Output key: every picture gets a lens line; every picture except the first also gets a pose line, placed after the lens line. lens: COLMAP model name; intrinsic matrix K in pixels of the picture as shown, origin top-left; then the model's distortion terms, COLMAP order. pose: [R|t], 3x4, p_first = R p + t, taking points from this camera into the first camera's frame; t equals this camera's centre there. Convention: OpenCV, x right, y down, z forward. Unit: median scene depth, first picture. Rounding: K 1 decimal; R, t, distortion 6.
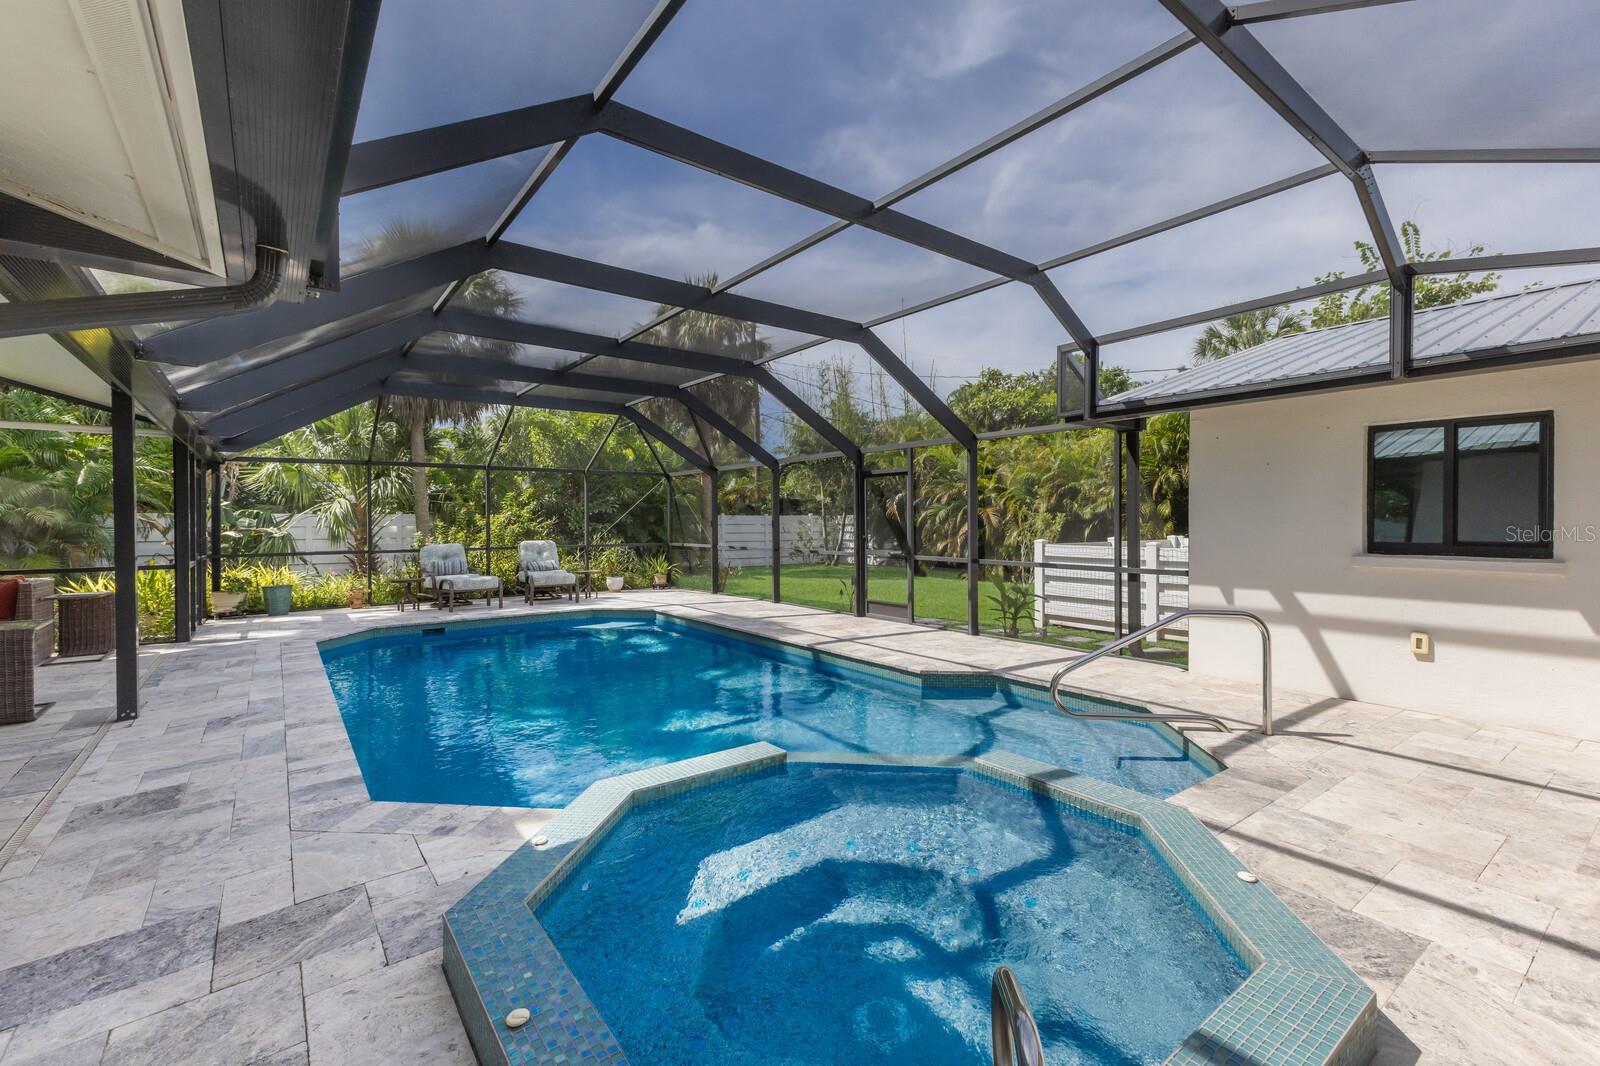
lens RADIAL K [[682.8, 0, 802.8], [0, 682.8, 524.0], [0, 0, 1]] dist [0.019827, -0.000055]
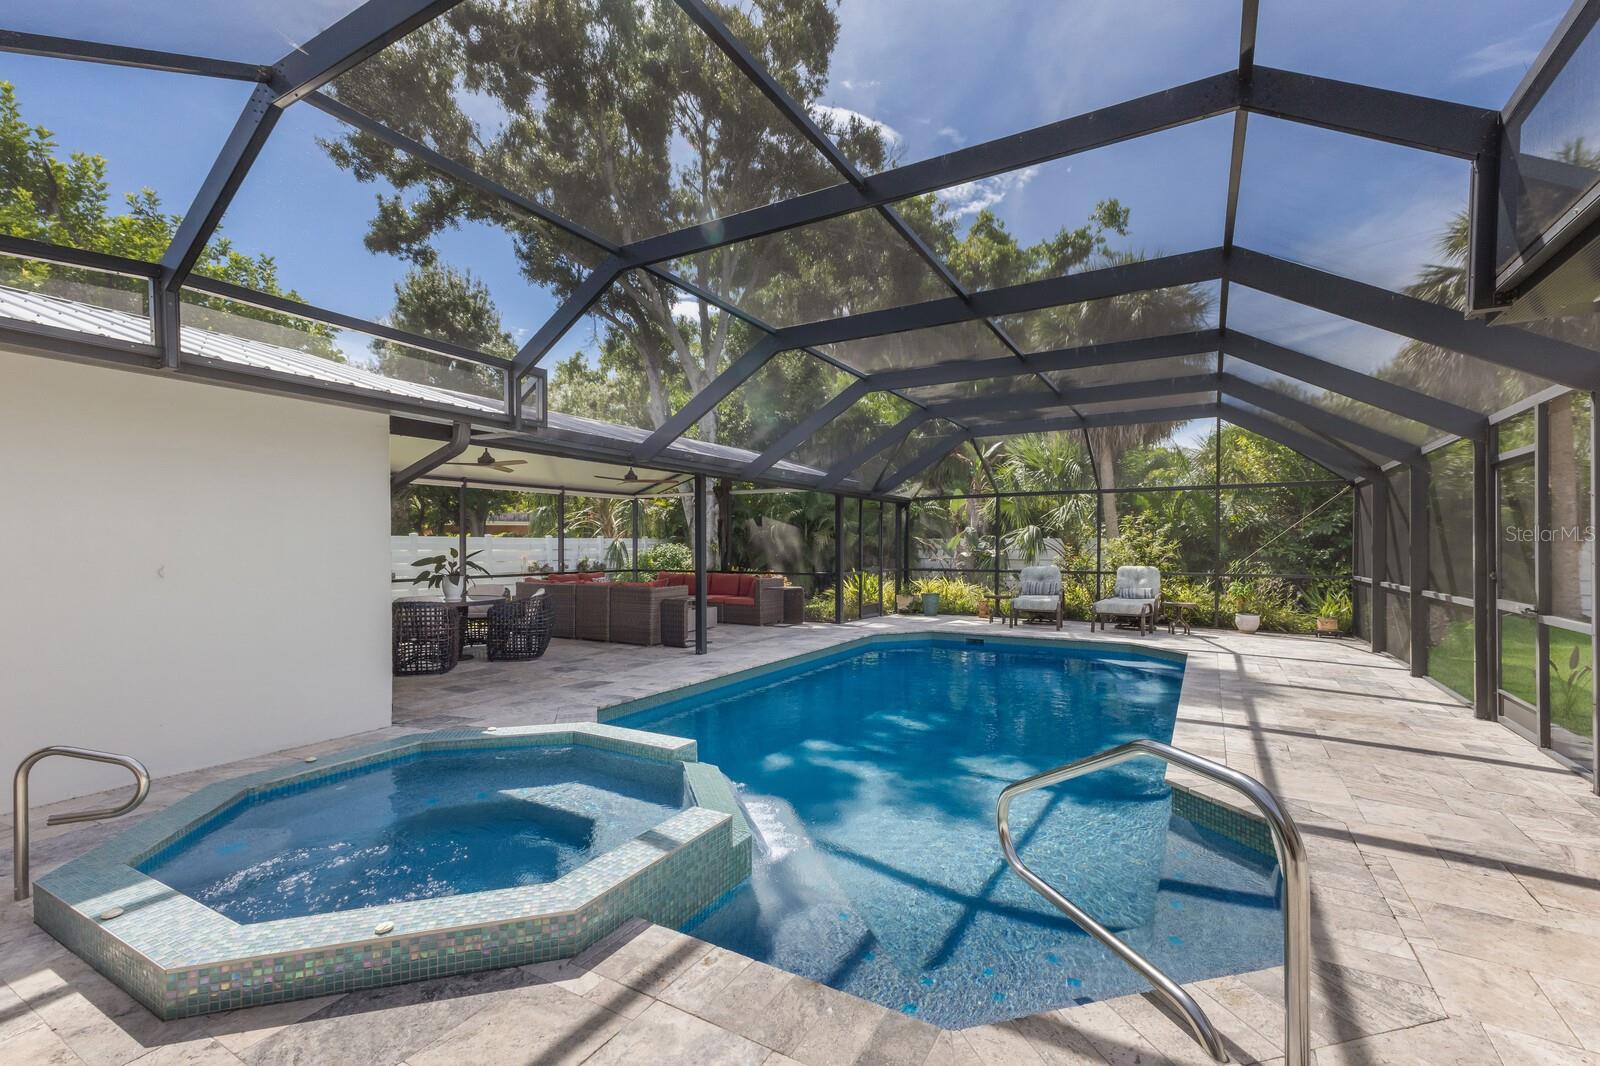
lens RADIAL K [[702.0, 0, 800.0], [0, 702.0, 538.8], [0, 0, 1]] dist [0.016634, 0.000065]
pose [[0.380459, -0.001068, -0.924797, 0.484919], [-0.004118, 0.999987, -0.002849, -0.012734], [0.924789, 0.004892, 0.380449, 0.304582]]
